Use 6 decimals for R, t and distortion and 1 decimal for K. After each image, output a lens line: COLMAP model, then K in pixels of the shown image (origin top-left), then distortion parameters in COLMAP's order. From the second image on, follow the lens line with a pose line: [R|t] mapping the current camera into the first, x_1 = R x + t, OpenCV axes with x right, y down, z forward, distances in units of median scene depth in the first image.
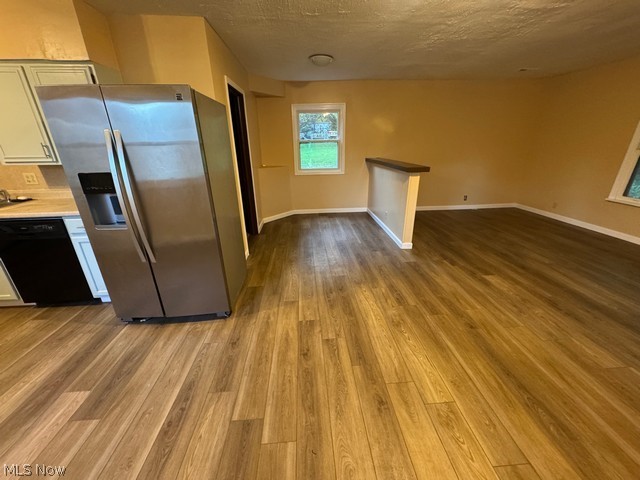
lens RADIAL K [[254.9, 0, 318.7], [0, 254.9, 240.2], [0, 0, 1]] dist [-0.003950, -0.000062]
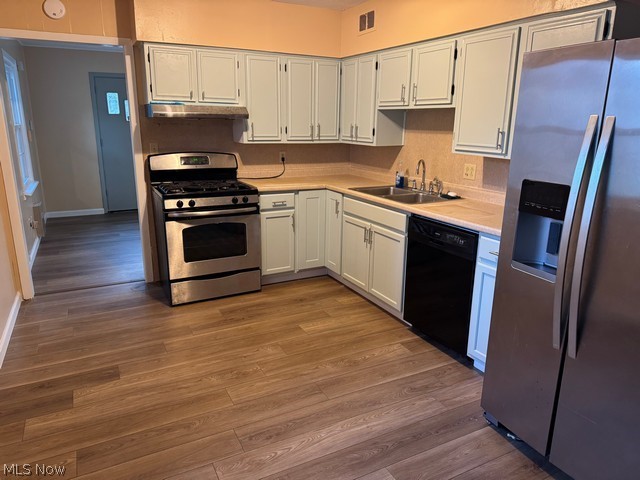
lens RADIAL K [[449.0, 0, 320.0], [0, 449.0, 240.6], [0, 0, 1]] dist [0.040429, -0.053236]
pose [[0.398208, 0.255732, -0.880926, -0.078876], [-0.348438, 0.930540, 0.112629, -0.049302], [0.848541, 0.262098, 0.459656, 0.058259]]
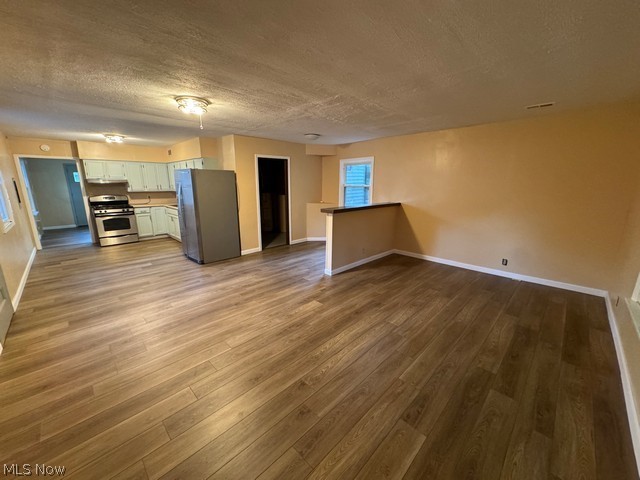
lens RADIAL K [[254.9, 0, 320.2], [0, 254.9, 240.6], [0, 0, 1]] dist [-0.003950, -0.000062]
pose [[0.659312, 0.183659, -0.729094, 1.736089], [-0.282793, 0.959077, -0.014135, -0.139749], [0.696661, 0.215502, 0.684268, 0.166952]]
